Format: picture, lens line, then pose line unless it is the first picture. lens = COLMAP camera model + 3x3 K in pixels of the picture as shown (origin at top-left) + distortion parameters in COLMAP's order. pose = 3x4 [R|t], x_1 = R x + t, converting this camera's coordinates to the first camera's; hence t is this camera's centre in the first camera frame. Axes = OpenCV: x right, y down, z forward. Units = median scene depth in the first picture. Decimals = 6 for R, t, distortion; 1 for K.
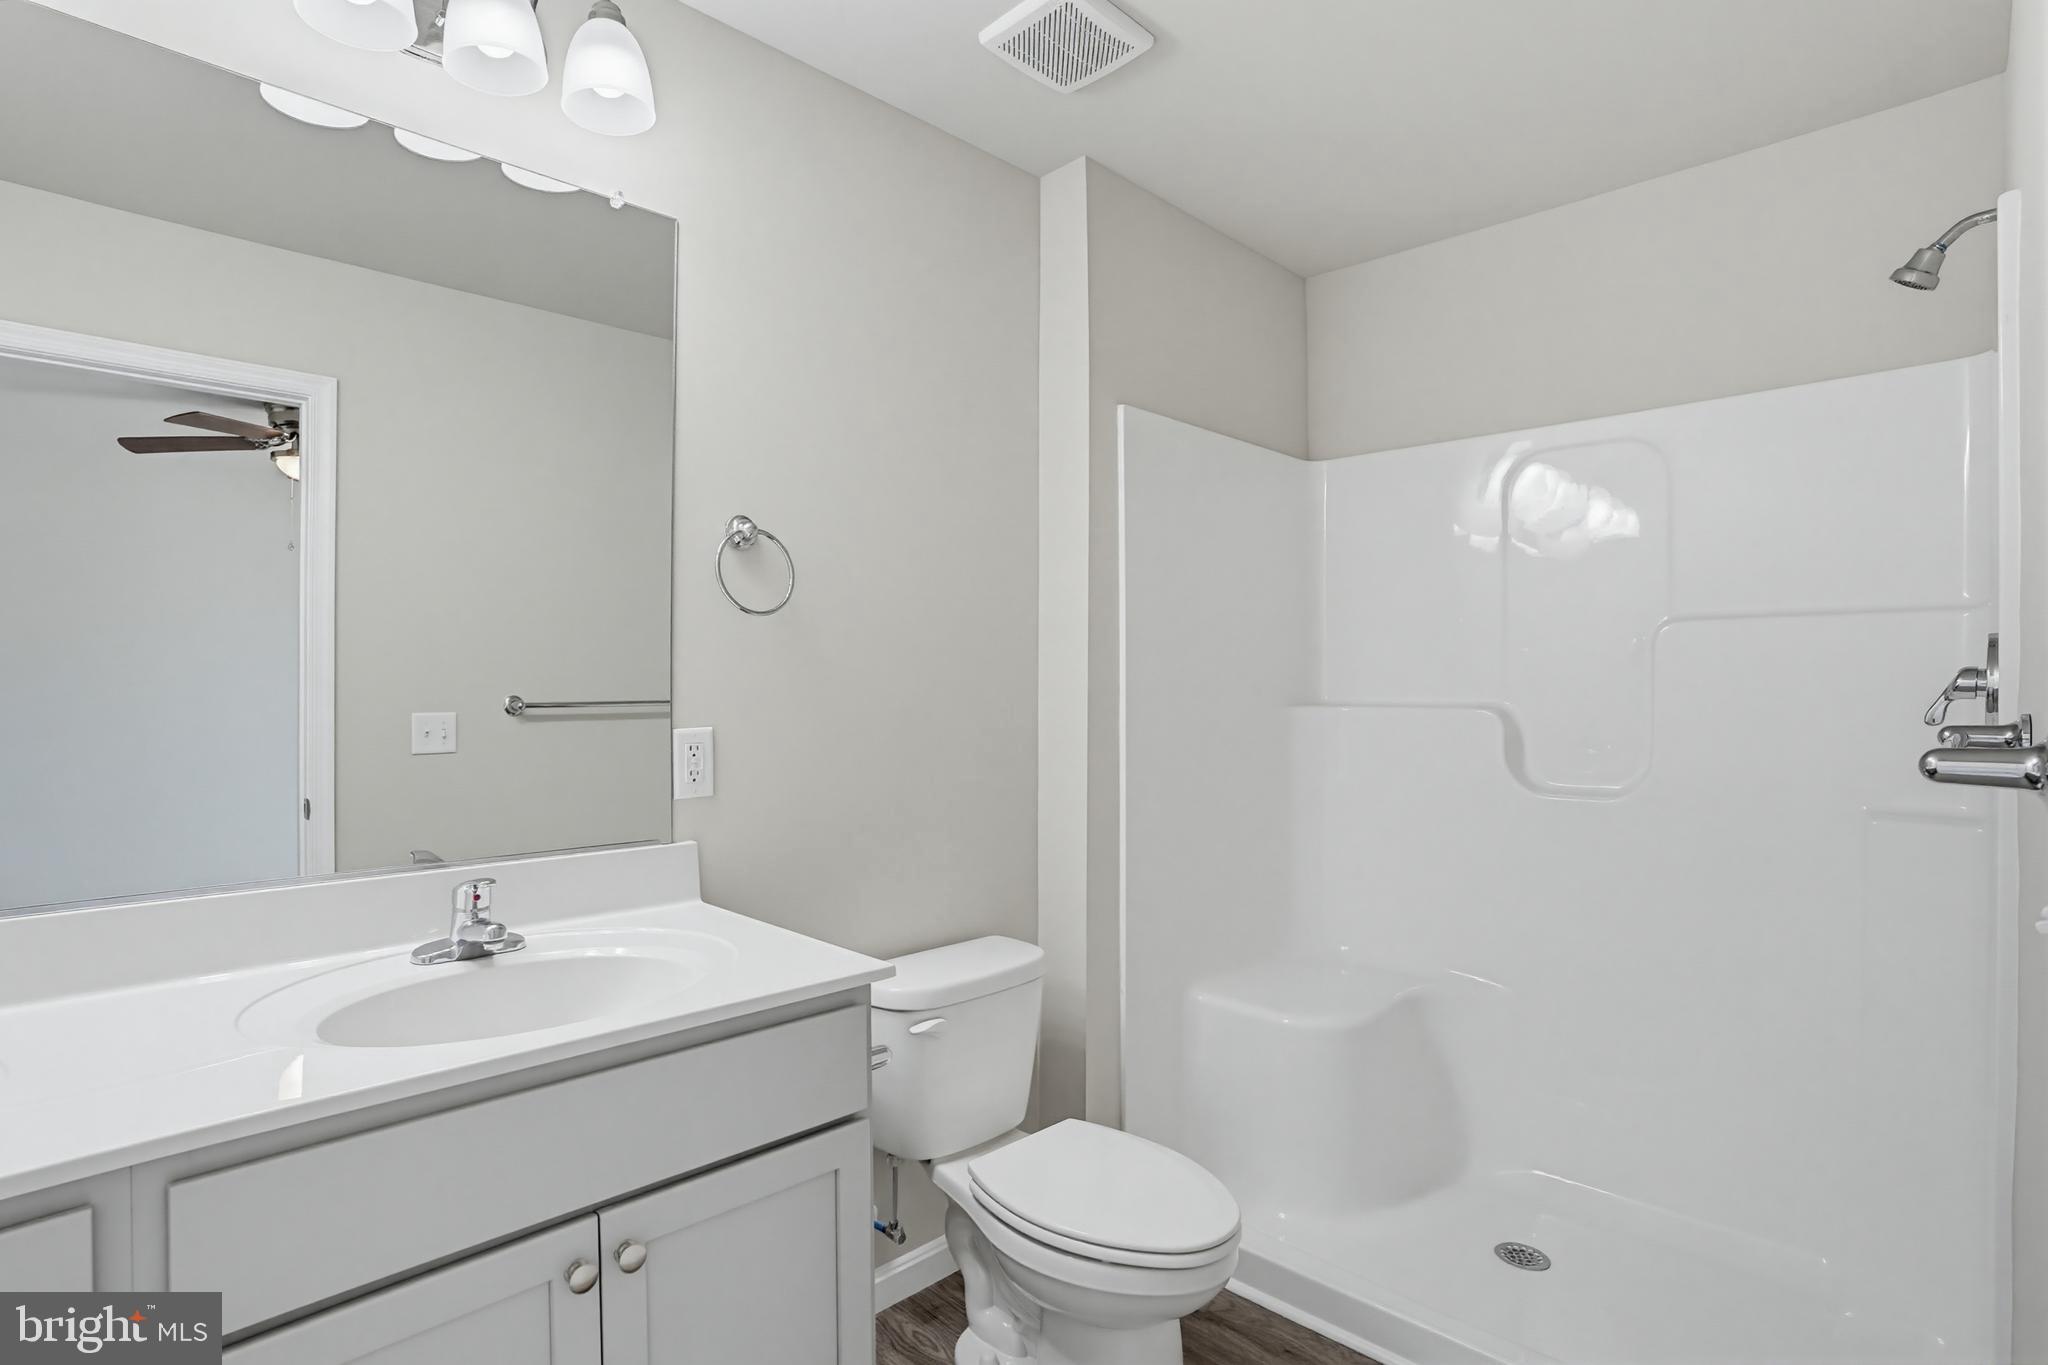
lens RADIAL K [[1021.1, 0, 1018.6], [0, 1021.1, 697.8], [0, 0, 1]] dist [-0.079963, 0.040639]
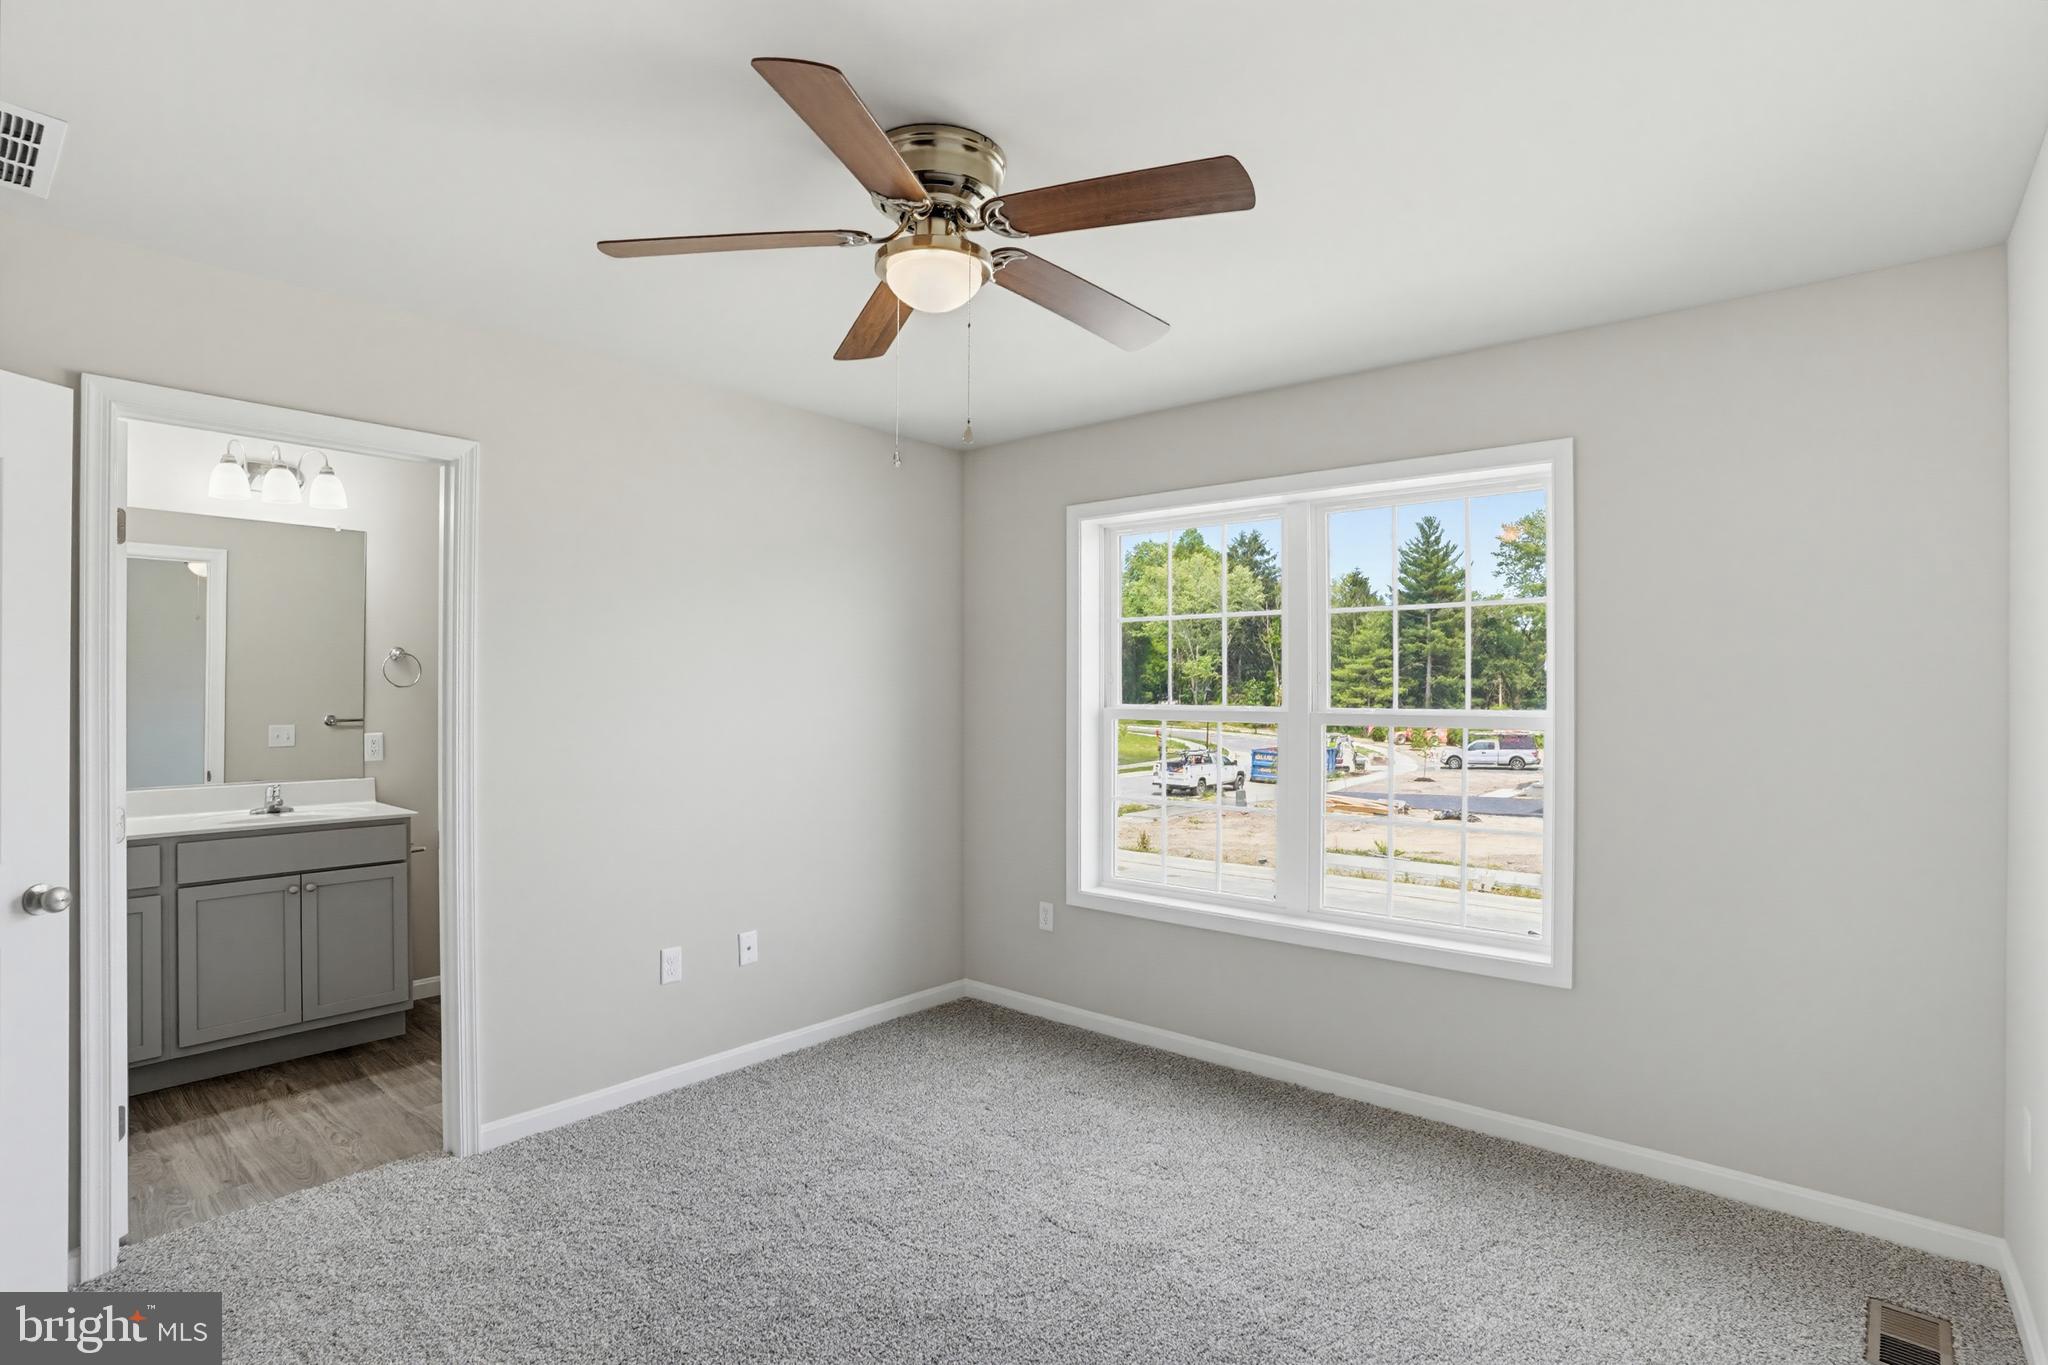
lens RADIAL K [[1021.1, 0, 1018.6], [0, 1021.1, 697.8], [0, 0, 1]] dist [-0.079963, 0.040639]
pose [[0.997498, 0.003287, 0.070620, 1.016883], [-0.002802, 0.999972, -0.006967, -0.041533], [-0.070641, 0.006752, 0.997479, -1.452767]]
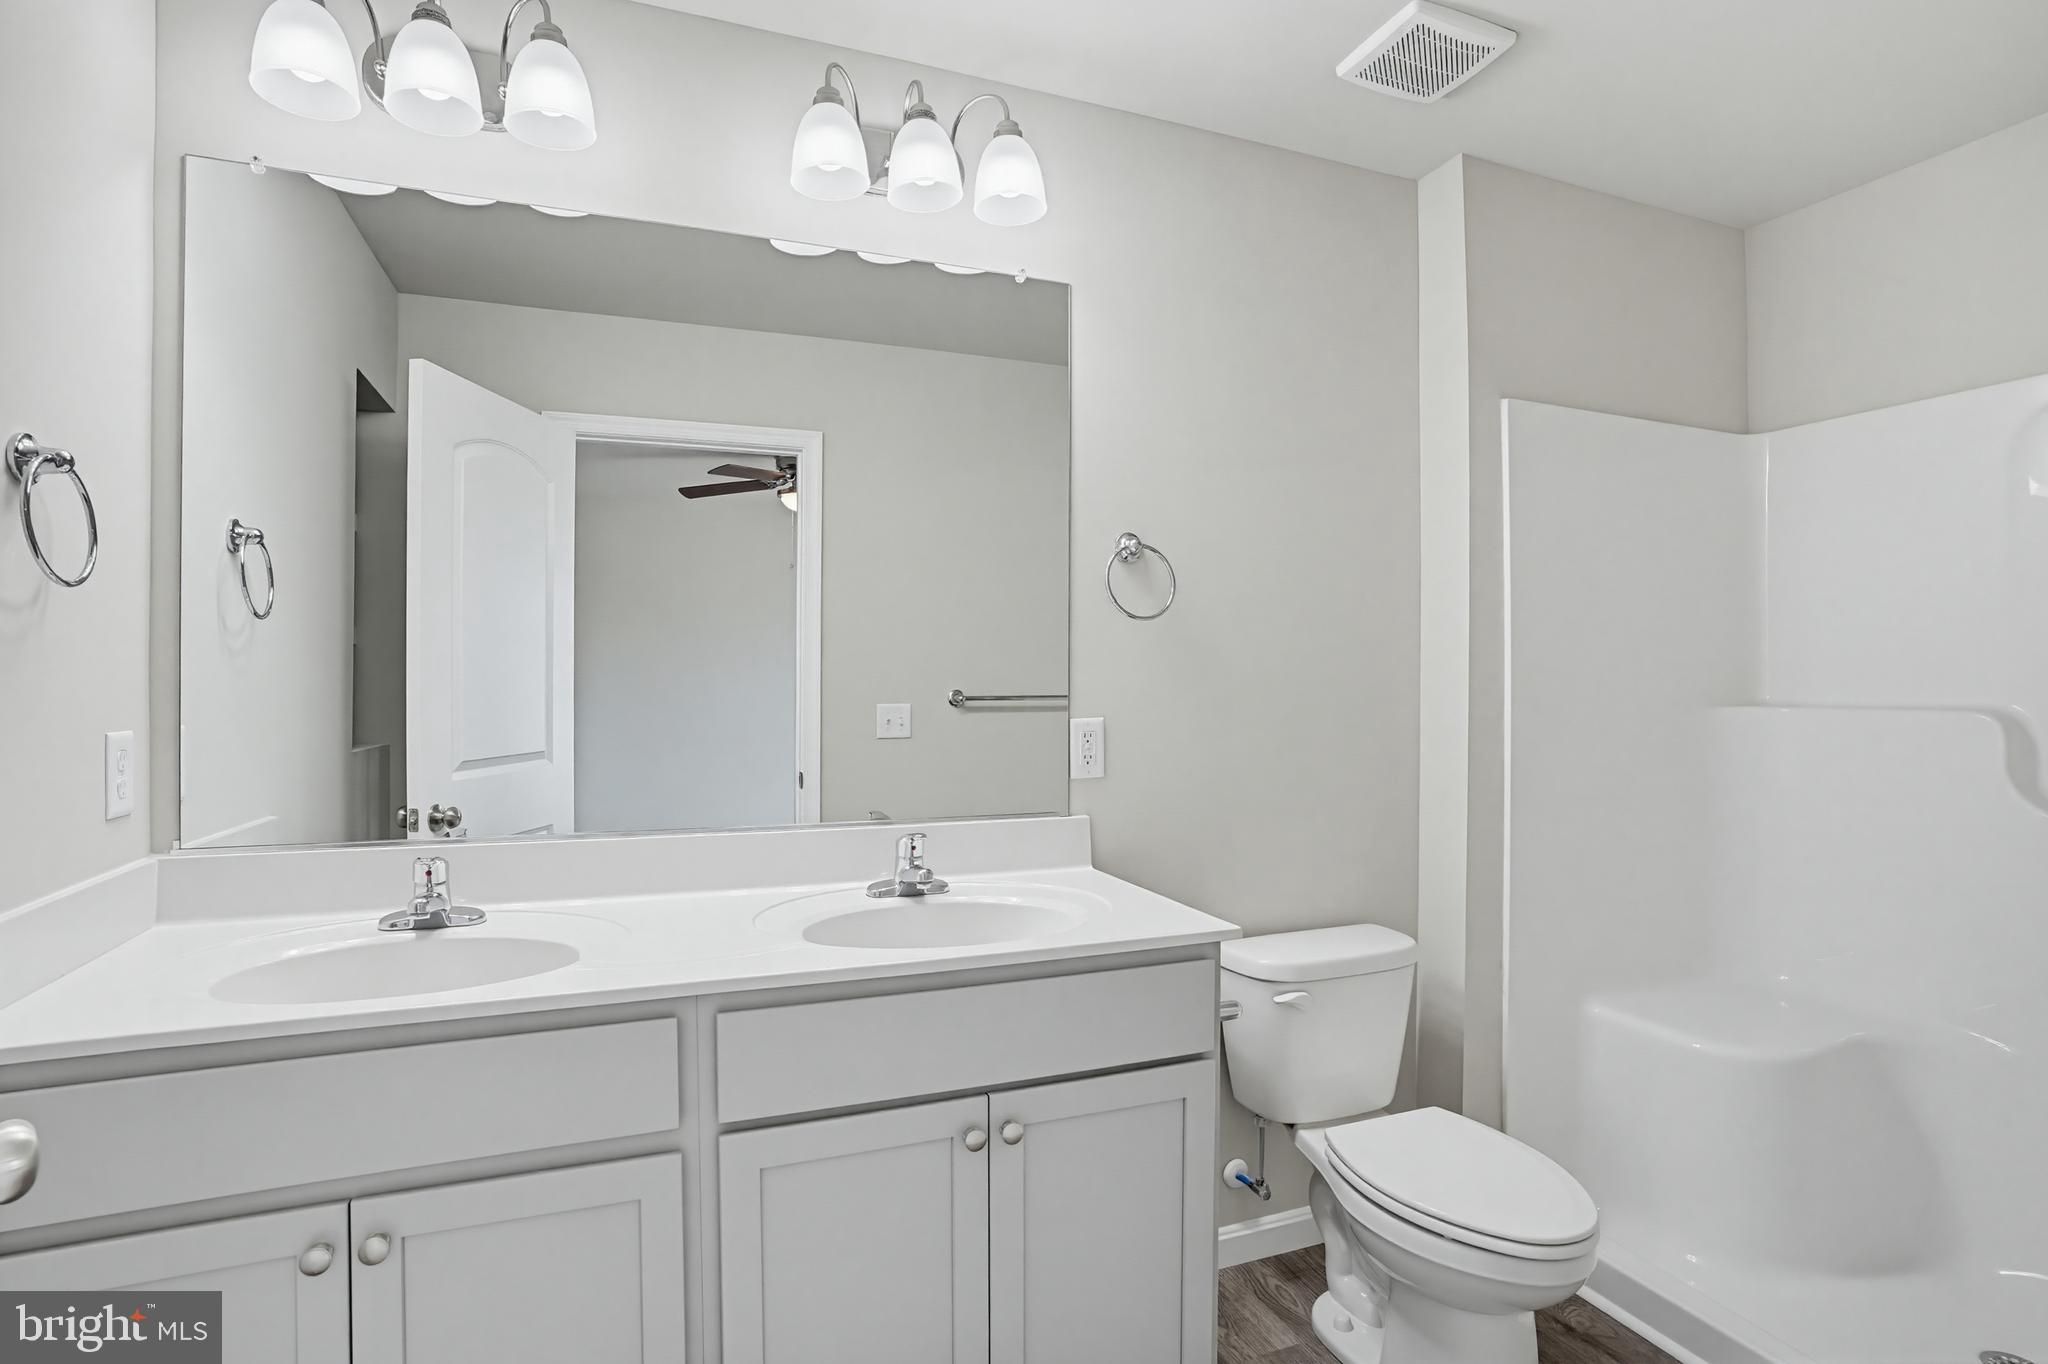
lens RADIAL K [[1030.7, 0, 1040.6], [0, 1030.7, 710.7], [0, 0, 1]] dist [-0.072465, 0.034245]
pose [[0.922043, 0.013281, -0.386859, 0.079664], [-0.007146, 0.999825, 0.017293, 0.001153], [0.387021, -0.013181, 0.921977, -0.101967]]
